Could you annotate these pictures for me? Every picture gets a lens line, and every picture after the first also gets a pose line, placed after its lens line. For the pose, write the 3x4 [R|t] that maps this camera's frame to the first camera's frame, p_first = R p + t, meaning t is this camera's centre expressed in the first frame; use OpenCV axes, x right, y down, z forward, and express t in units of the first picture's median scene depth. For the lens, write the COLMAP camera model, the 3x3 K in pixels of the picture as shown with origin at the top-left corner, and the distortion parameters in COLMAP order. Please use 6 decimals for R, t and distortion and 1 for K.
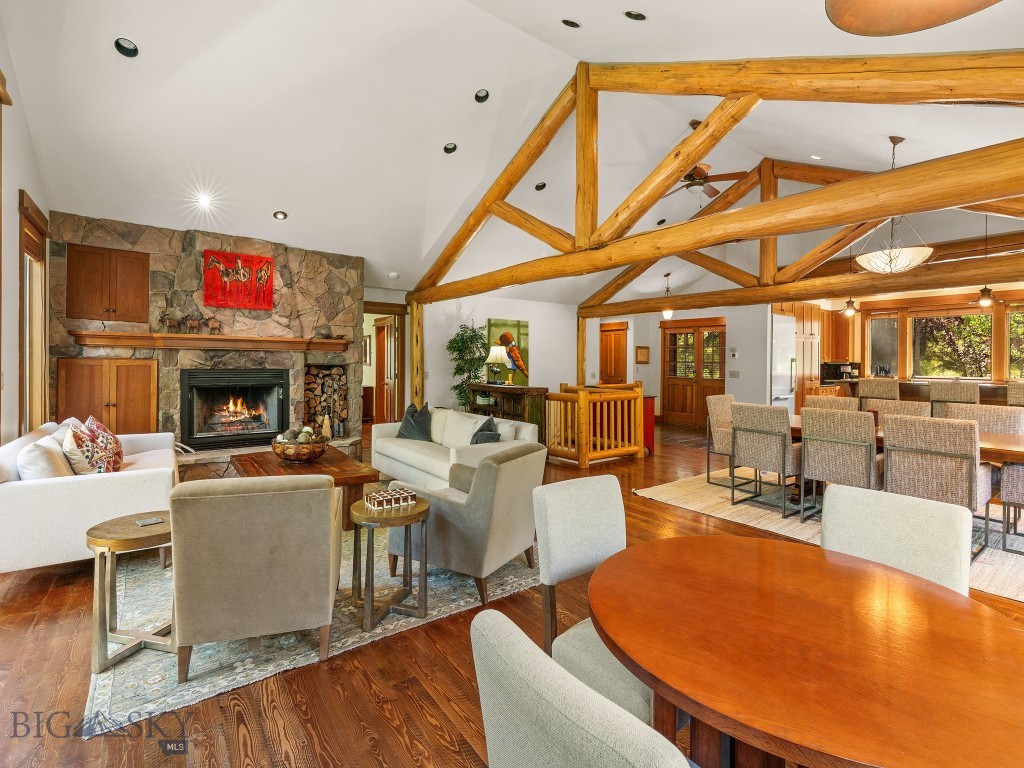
lens RADIAL K [[475.3, 0, 511.8], [0, 475.3, 367.4], [0, 0, 1]] dist [-0.002269, -0.000132]
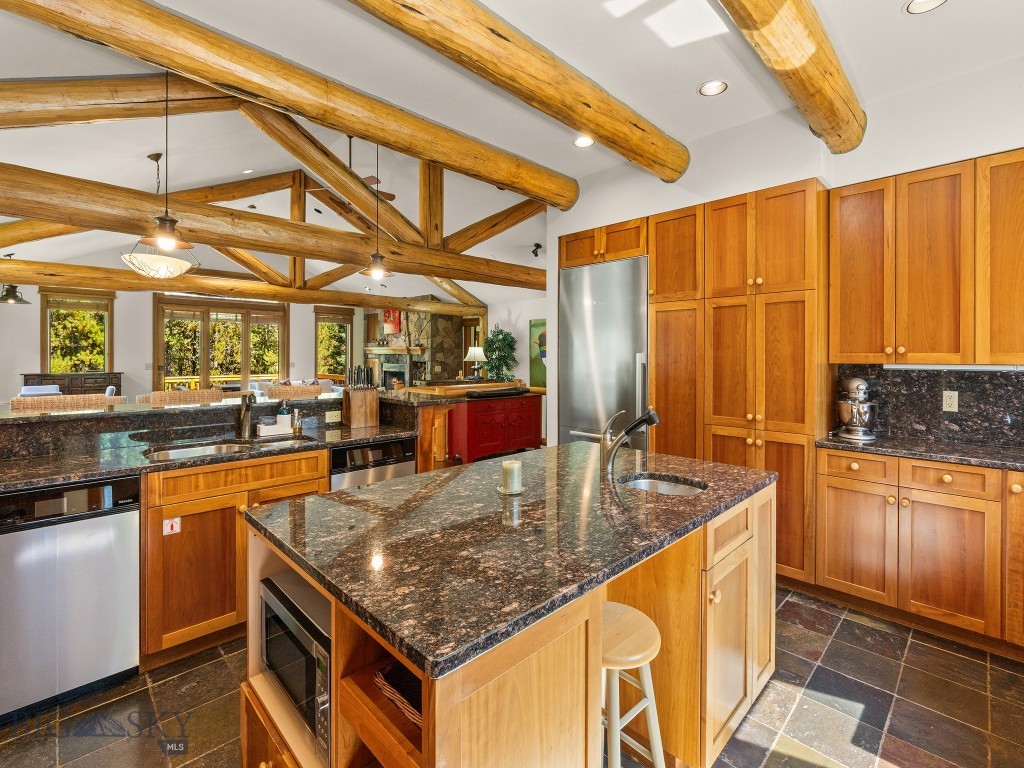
lens RADIAL K [[466.4, 0, 514.8], [0, 466.4, 363.5], [0, 0, 1]] dist [-0.003914, -0.000108]
pose [[0.142150, 0.007695, -0.989815, 1.459241], [-0.016171, 0.999854, 0.005450, -0.015625], [0.989713, 0.015231, 0.142254, 1.218819]]
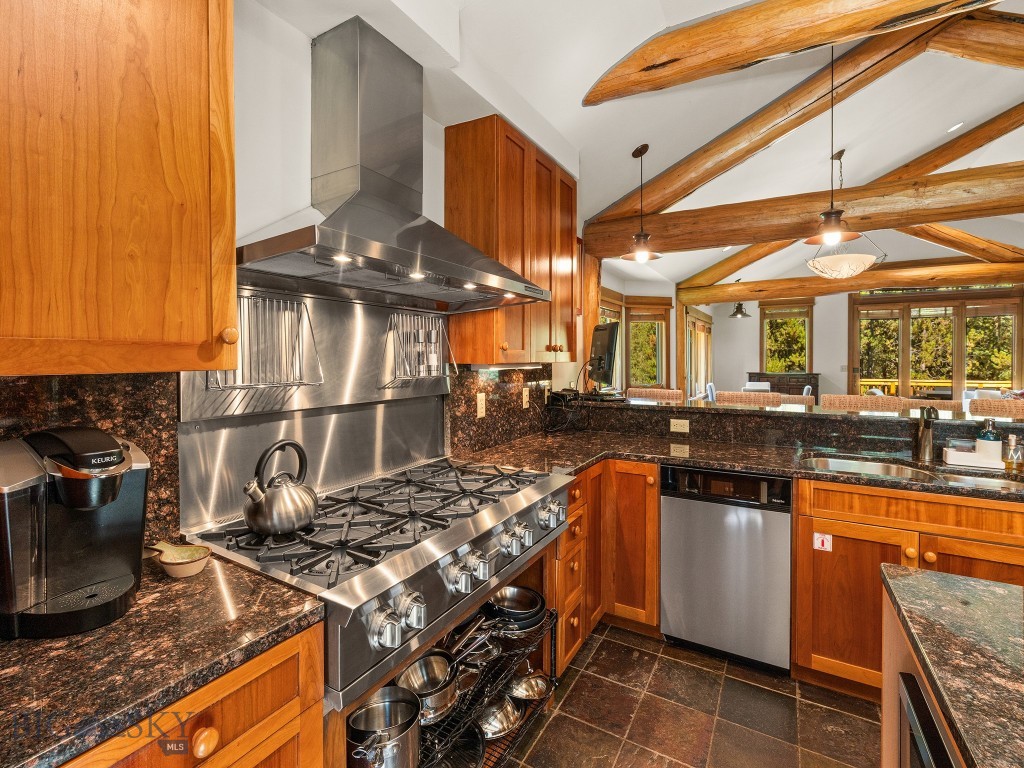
lens RADIAL K [[466.4, 0, 514.8], [0, 466.4, 363.5], [0, 0, 1]] dist [-0.003914, -0.000108]
pose [[-0.915203, -0.000944, -0.402991, 1.399118], [-0.010797, 0.999696, 0.022178, -0.016141], [0.402848, 0.024648, -0.914935, 1.221934]]
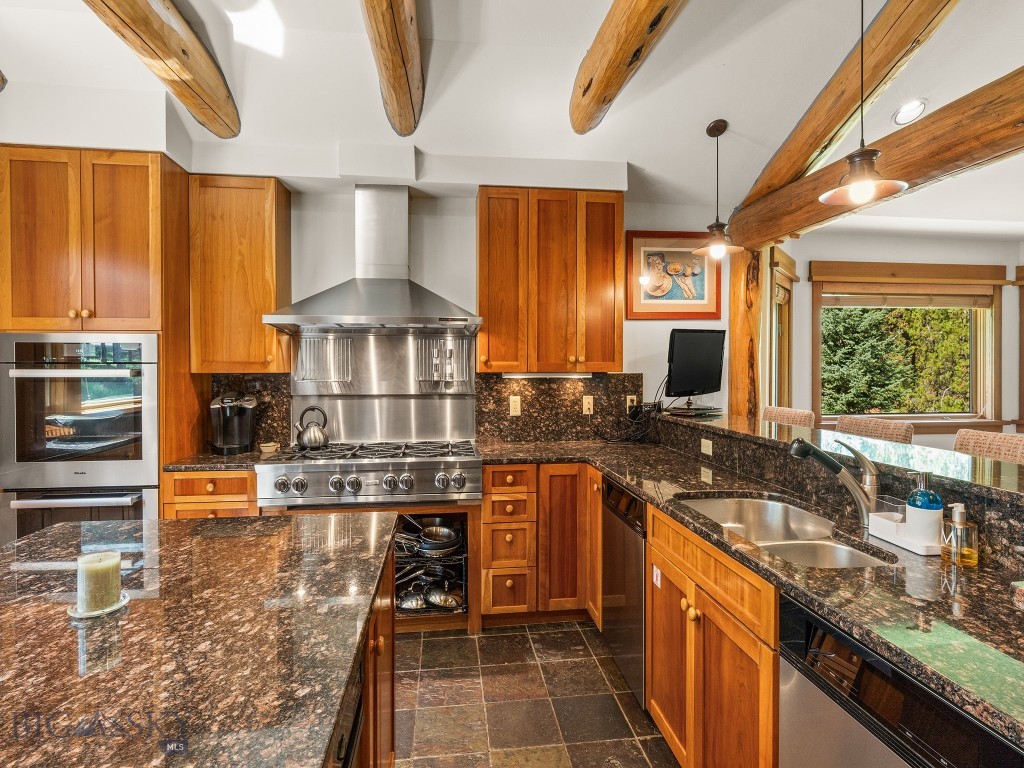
lens RADIAL K [[528.8, 0, 513.2], [0, 528.8, 373.2], [0, 0, 1]] dist [-0.002010, 0.001395]
pose [[-0.875599, -0.012235, 0.482884, 0.959369], [0.000431, 0.999659, 0.026110, -0.021436], [-0.483039, 0.023070, -0.875295, 1.351393]]
